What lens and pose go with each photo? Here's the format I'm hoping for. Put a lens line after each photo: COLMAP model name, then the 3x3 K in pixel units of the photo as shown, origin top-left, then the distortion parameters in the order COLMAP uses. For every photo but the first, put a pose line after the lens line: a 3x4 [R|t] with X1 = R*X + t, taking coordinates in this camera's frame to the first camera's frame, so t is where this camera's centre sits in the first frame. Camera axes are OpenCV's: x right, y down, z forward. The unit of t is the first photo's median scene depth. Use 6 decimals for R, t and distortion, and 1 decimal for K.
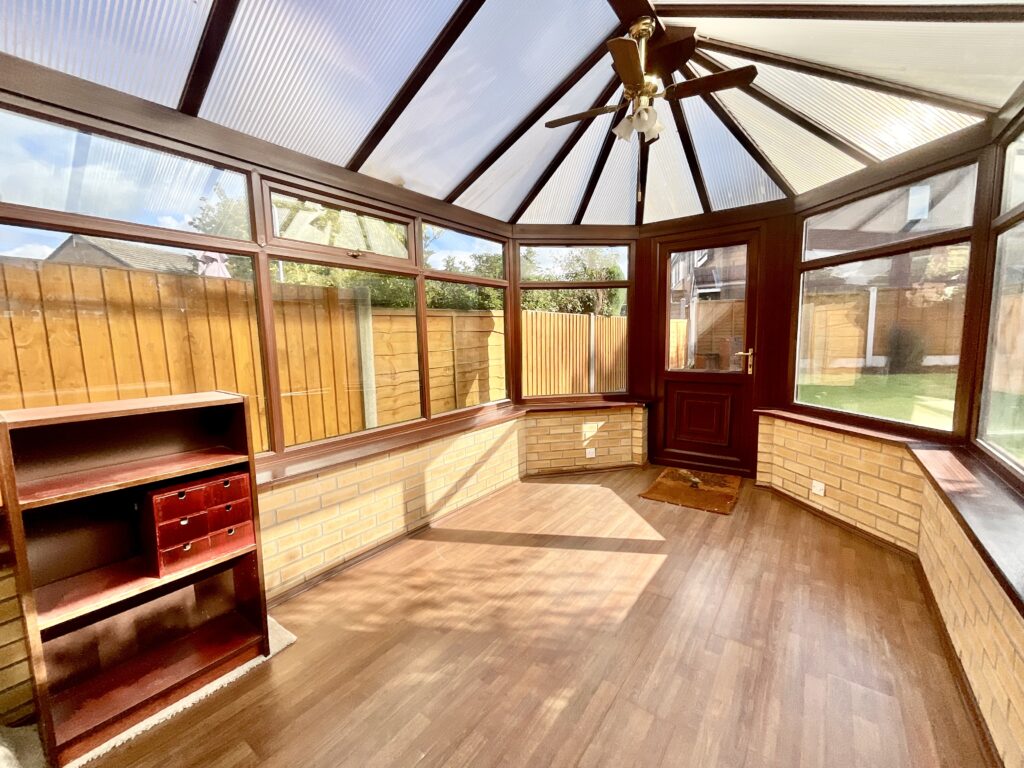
lens RADIAL K [[416.6, 0, 513.1], [0, 416.6, 383.6], [0, 0, 1]] dist [-0.000794, -0.000140]
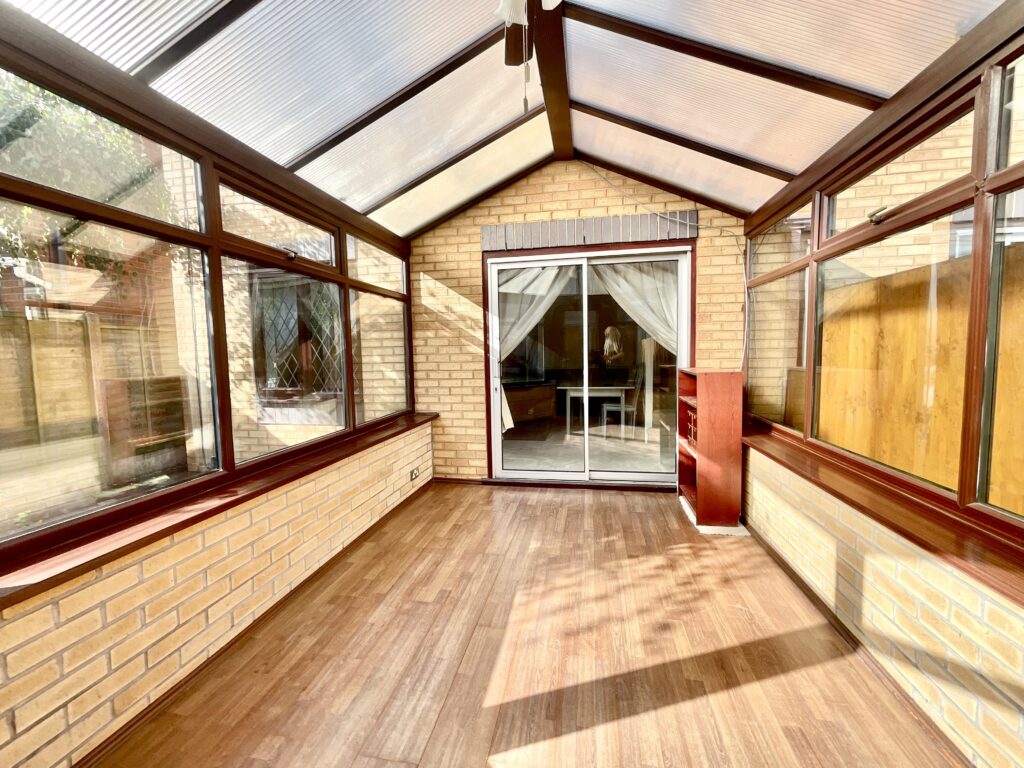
lens RADIAL K [[416.6, 0, 513.1], [0, 416.6, 383.6], [0, 0, 1]] dist [-0.000794, -0.000140]
pose [[-0.896810, 0.075232, -0.435972, 0.598444], [-0.005929, 0.983304, 0.181876, -0.172591], [0.442376, 0.165693, -0.881391, 1.575373]]
